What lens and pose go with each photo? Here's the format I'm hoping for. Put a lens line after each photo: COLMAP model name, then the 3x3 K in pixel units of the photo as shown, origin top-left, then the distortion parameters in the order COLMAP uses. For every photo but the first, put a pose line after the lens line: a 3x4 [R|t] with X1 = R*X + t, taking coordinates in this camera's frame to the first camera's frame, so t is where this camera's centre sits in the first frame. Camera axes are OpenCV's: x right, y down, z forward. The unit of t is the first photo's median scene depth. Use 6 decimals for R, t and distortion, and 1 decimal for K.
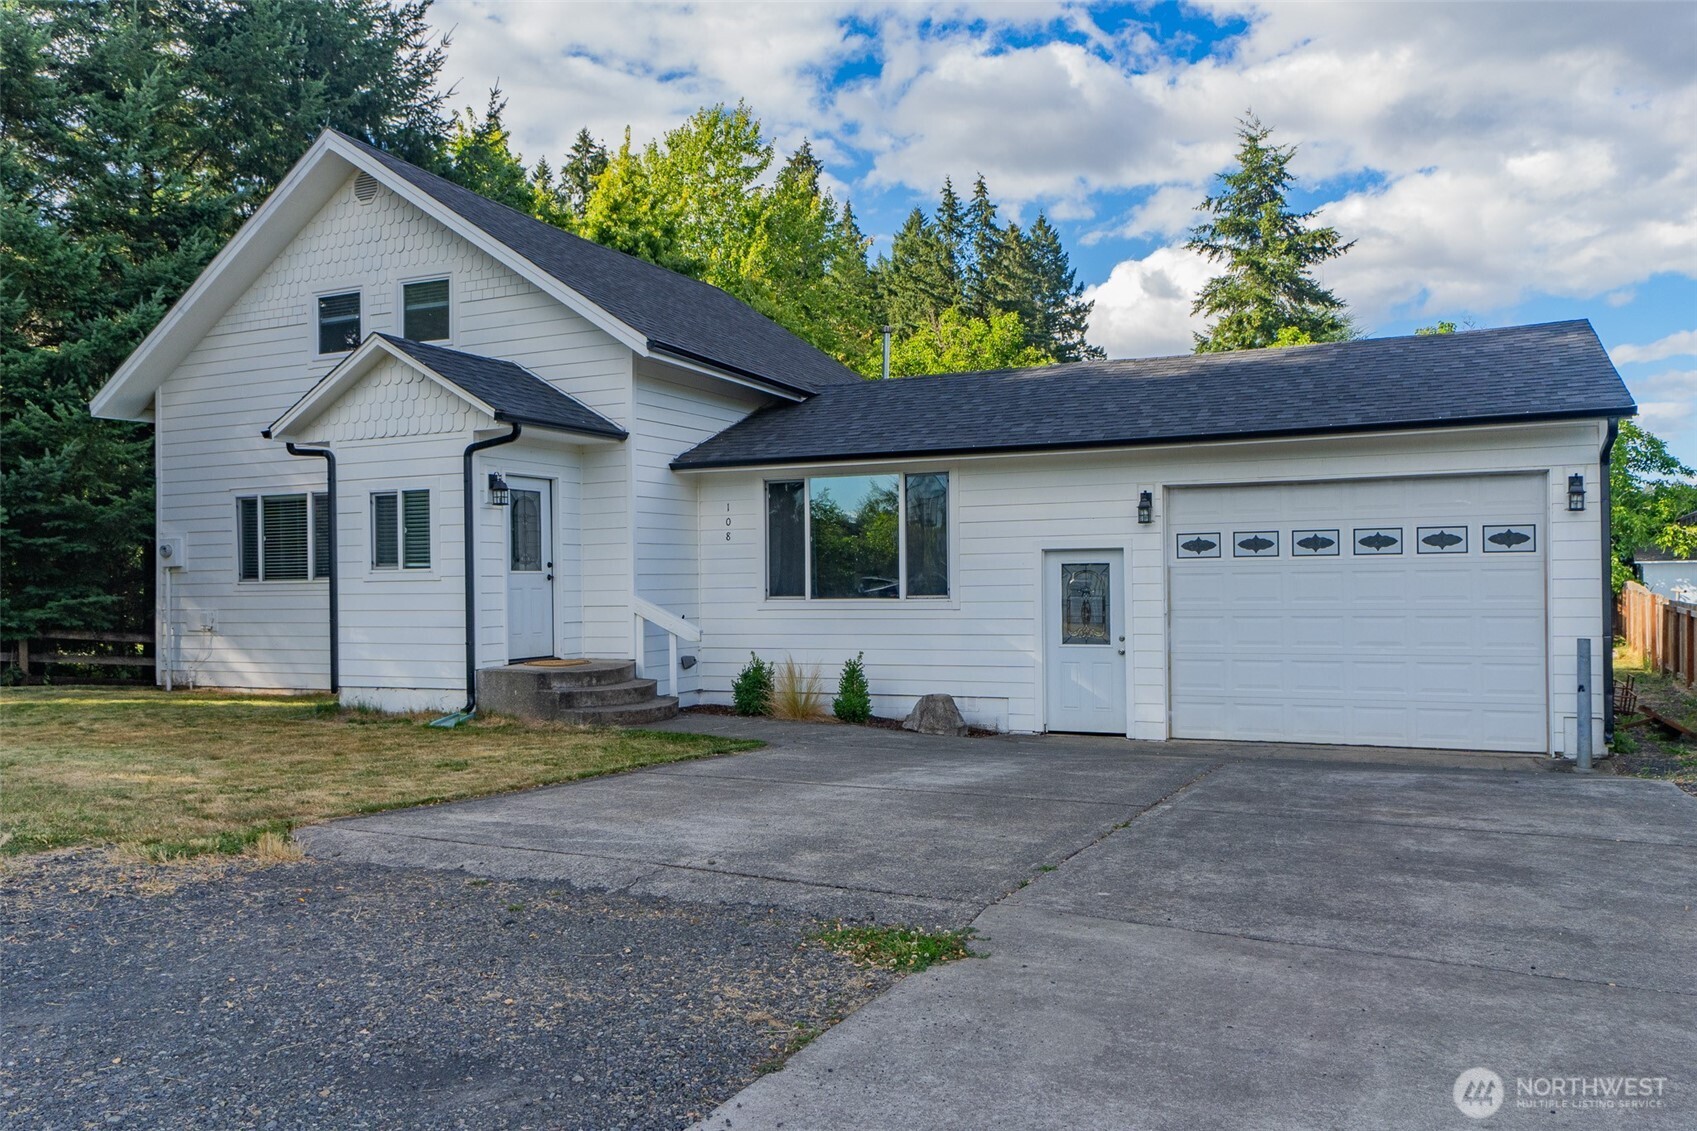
lens RADIAL K [[1325.4, 0, 844.8], [0, 1325.4, 571.3], [0, 0, 1]] dist [0.000808, -0.000126]
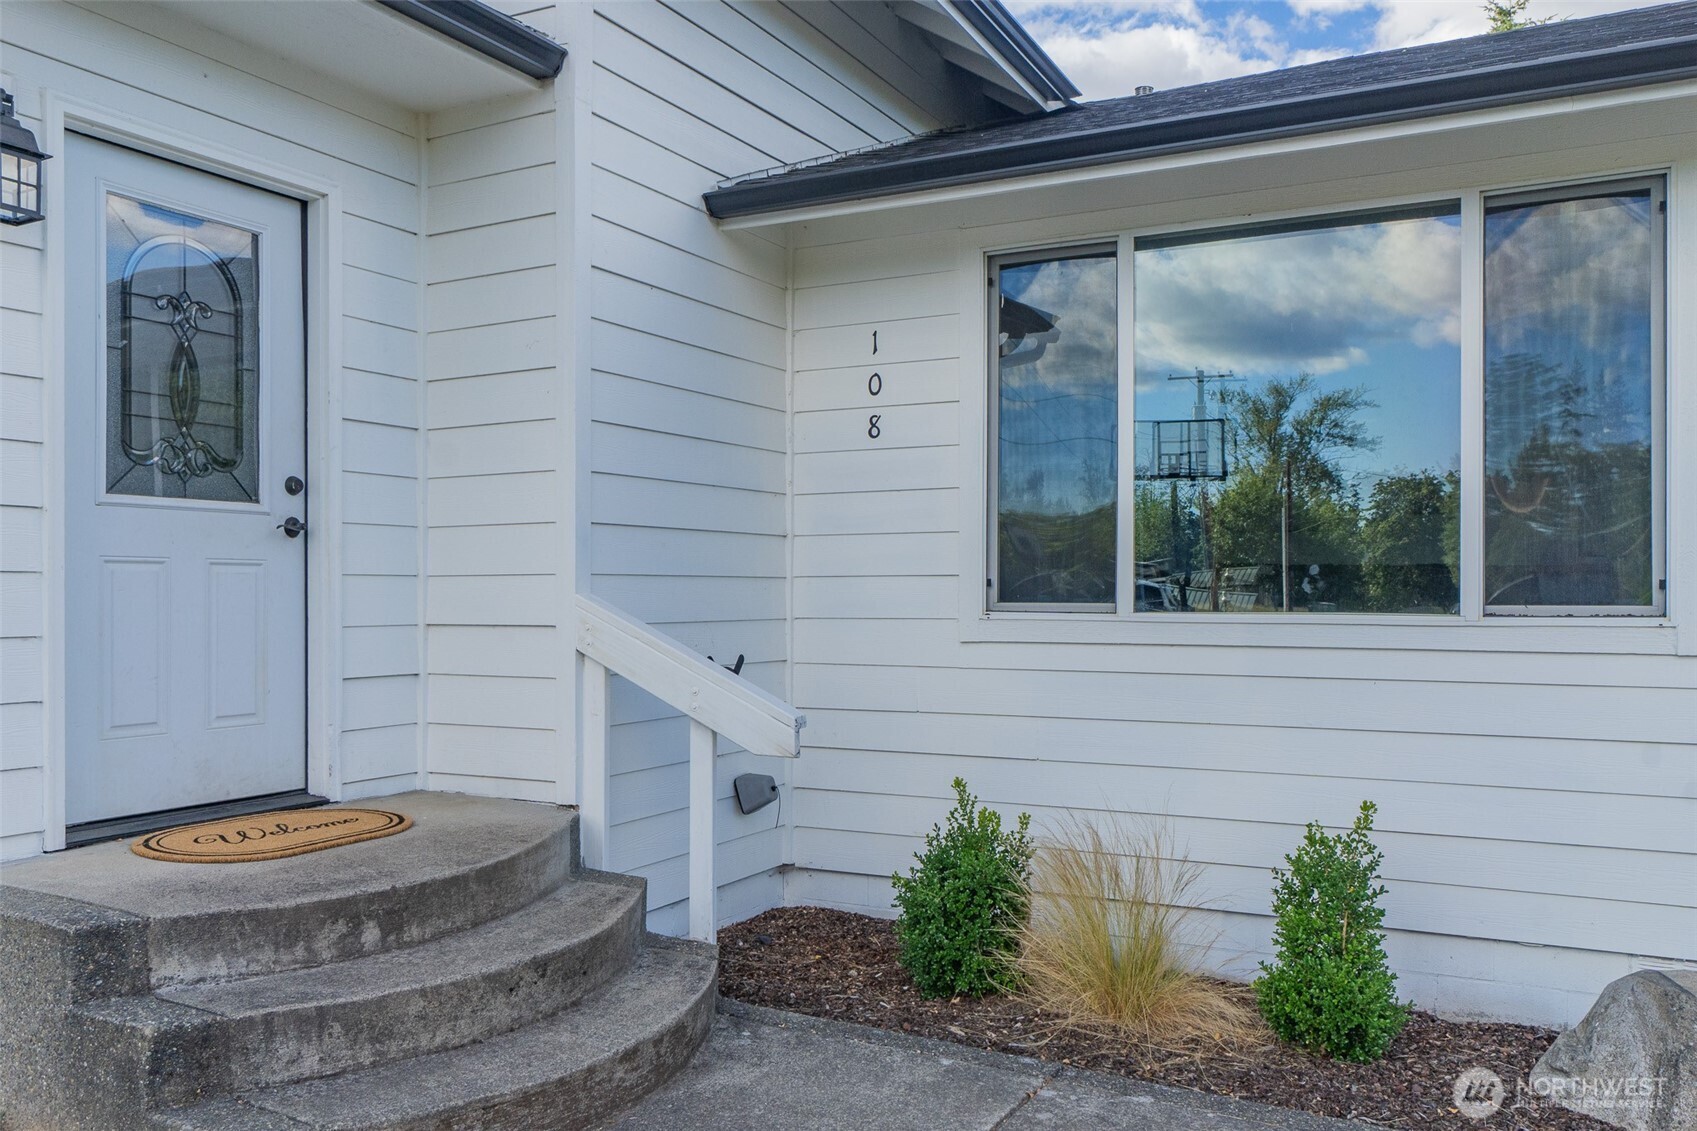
lens RADIAL K [[1325.4, 0, 851.0], [0, 1325.4, 569.6], [0, 0, 1]] dist [0.000808, -0.000126]
pose [[0.998690, 0.011668, -0.049828, -0.081325], [-0.012150, 0.999882, -0.009385, 0.014942], [0.049713, 0.009978, 0.998714, 0.699040]]
